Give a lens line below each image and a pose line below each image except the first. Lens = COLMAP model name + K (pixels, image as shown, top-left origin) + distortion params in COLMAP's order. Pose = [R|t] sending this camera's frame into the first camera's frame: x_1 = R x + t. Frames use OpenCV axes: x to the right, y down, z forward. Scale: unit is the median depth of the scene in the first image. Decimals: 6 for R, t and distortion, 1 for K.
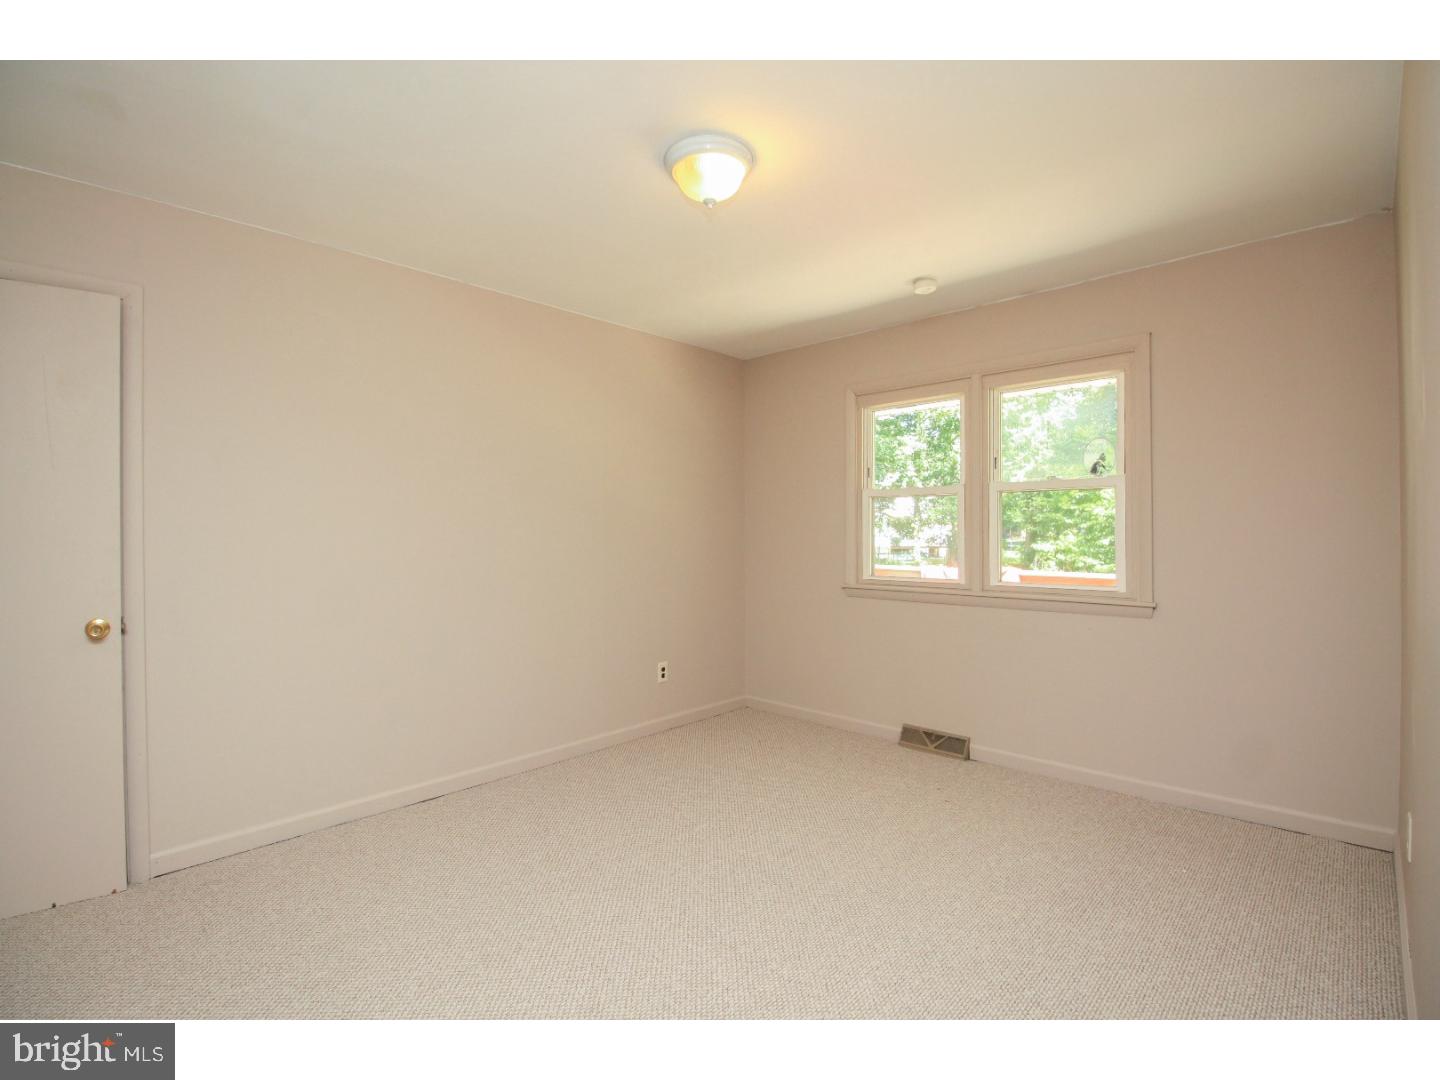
lens RADIAL K [[683.0, 0, 711.6], [0, 683.0, 537.6], [0, 0, 1]] dist [-0.015937, -0.000971]
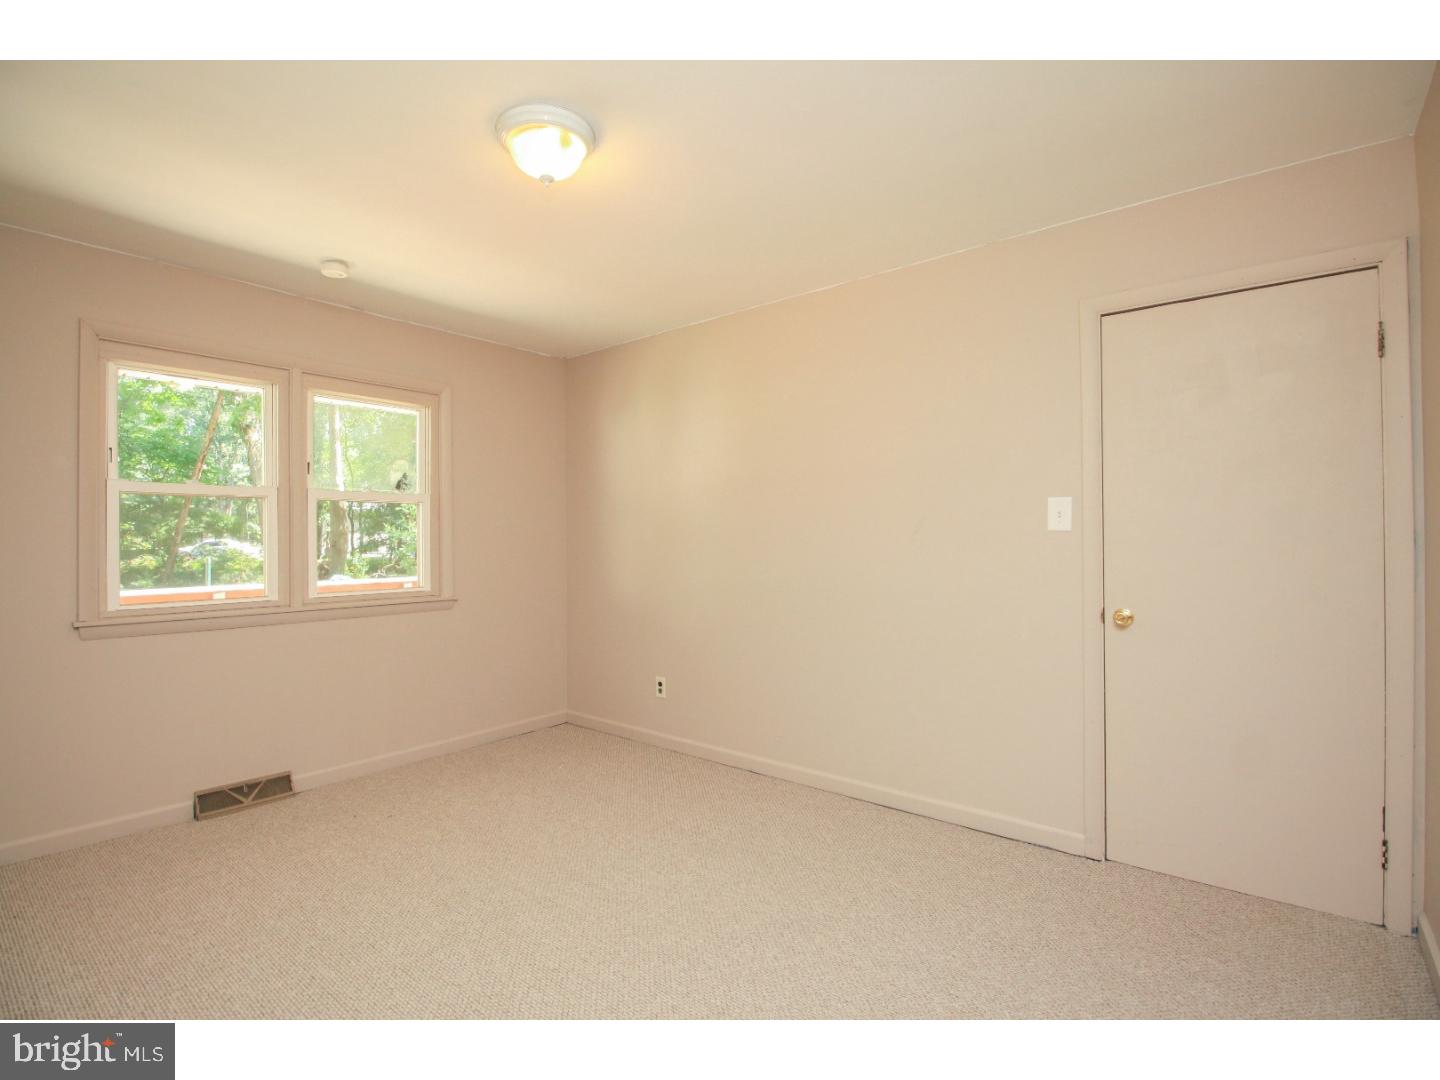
lens RADIAL K [[683.0, 0, 711.6], [0, 683.0, 537.6], [0, 0, 1]] dist [-0.015937, -0.000971]
pose [[-0.067244, 0.004887, 0.997725, -0.555894], [0.011990, 0.999920, -0.004090, -0.002802], [-0.997665, 0.011687, -0.067297, 0.508057]]
